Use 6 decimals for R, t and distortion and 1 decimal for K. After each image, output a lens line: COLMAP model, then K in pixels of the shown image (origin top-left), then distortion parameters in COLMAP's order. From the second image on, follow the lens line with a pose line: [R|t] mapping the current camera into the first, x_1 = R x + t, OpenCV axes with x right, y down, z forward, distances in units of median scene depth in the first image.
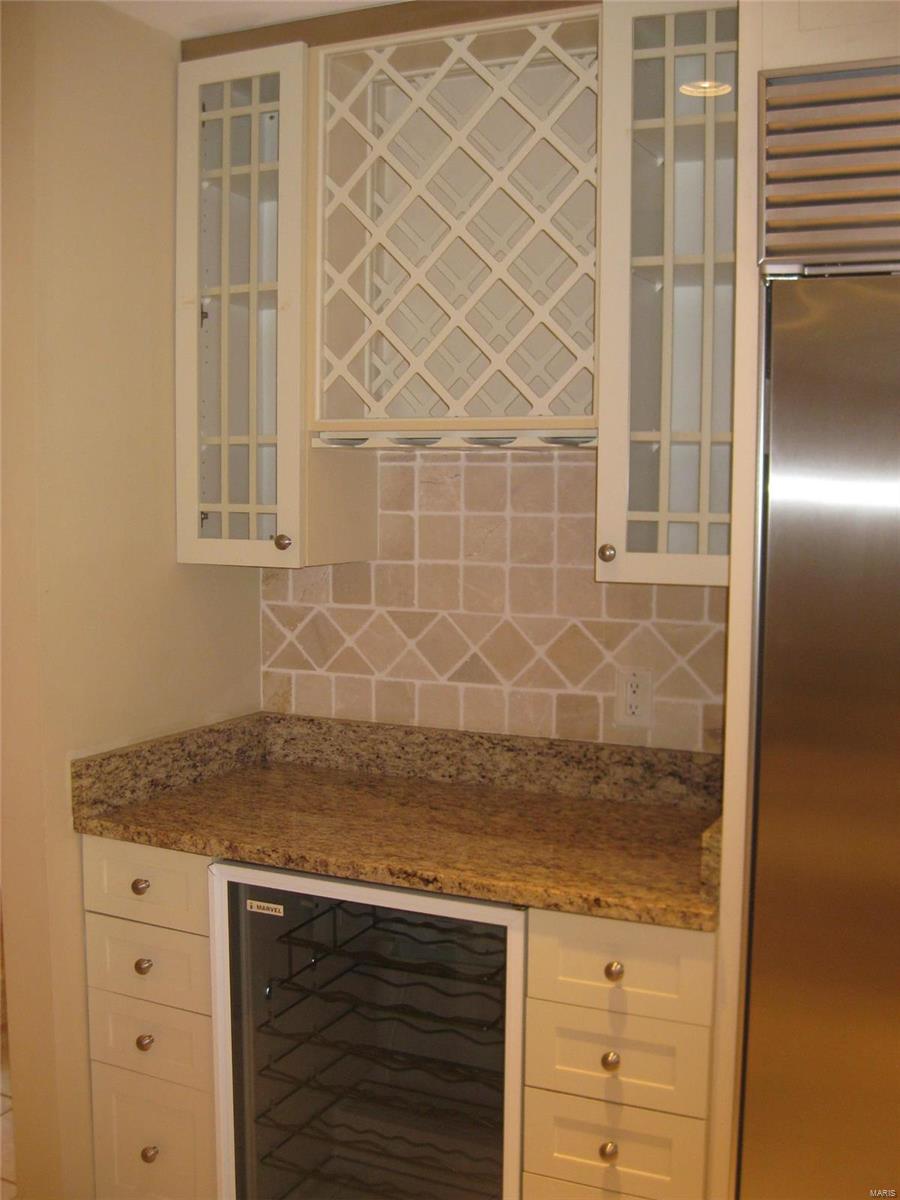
lens RADIAL K [[1322.8, 0, 462.0], [0, 1322.8, 591.6], [0, 0, 1]] dist [-0.147360, 0.000000]
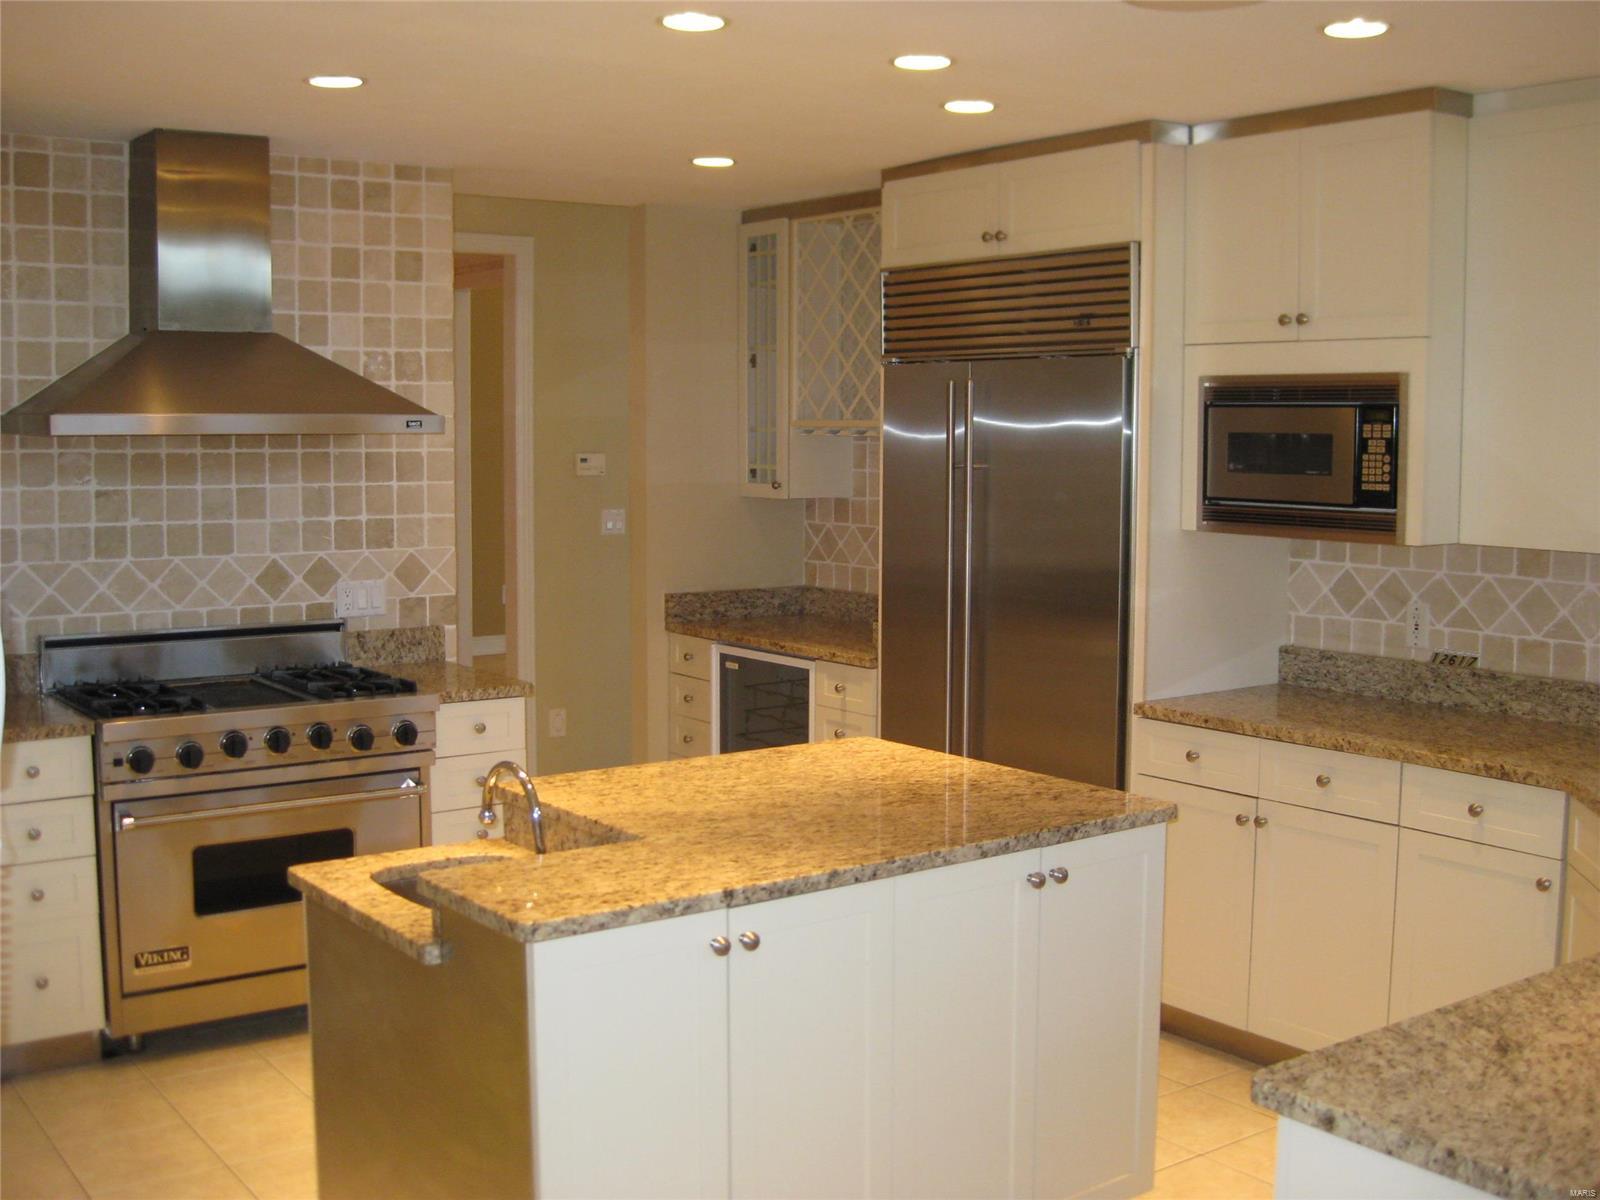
lens RADIAL K [[1763.7, 0, 799.0], [0, 1763.7, 598.4], [0, 0, 1]] dist [-0.147360, 0.000000]
pose [[0.888721, 0.046631, -0.456070, 1.040557], [-0.032699, 0.998727, 0.038397, 0.024423], [0.457280, -0.019211, 0.889115, -1.219594]]
